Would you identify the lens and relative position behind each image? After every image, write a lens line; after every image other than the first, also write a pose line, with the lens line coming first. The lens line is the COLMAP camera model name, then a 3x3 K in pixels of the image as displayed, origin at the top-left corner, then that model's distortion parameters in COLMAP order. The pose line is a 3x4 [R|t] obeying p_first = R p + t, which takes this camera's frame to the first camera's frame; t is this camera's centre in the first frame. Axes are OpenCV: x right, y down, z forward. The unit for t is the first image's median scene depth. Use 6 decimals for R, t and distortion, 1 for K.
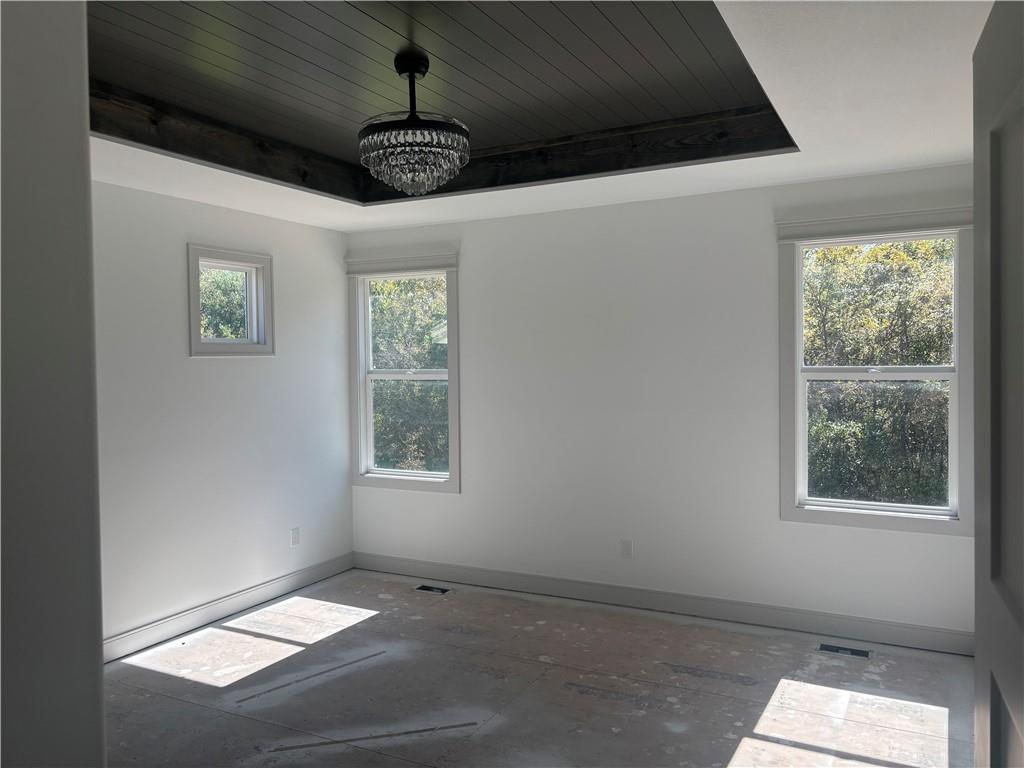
lens RADIAL K [[773.6, 0, 516.5], [0, 773.6, 377.1], [0, 0, 1]] dist [0.070883, -0.077112]
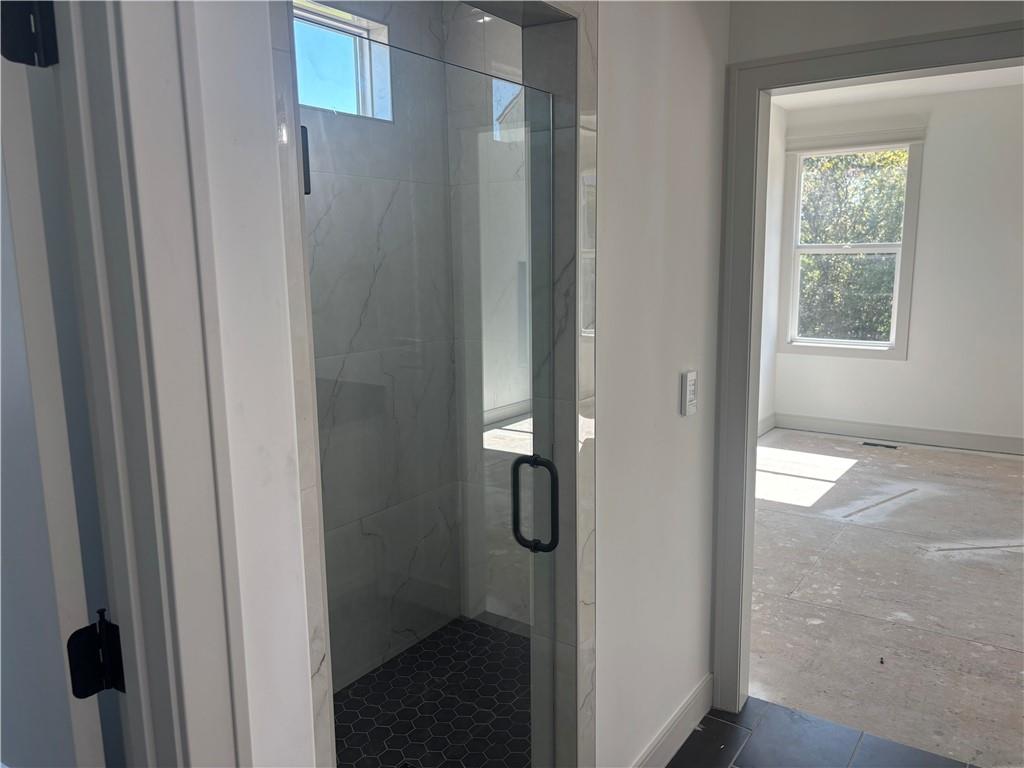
lens RADIAL K [[773.6, 0, 511.3], [0, 773.6, 387.2], [0, 0, 1]] dist [0.070883, -0.077112]
pose [[0.990812, 0.020067, -0.133752, -0.557213], [-0.000153, 0.989098, 0.147262, 0.033455], [0.135249, -0.145888, 0.980012, -0.165767]]
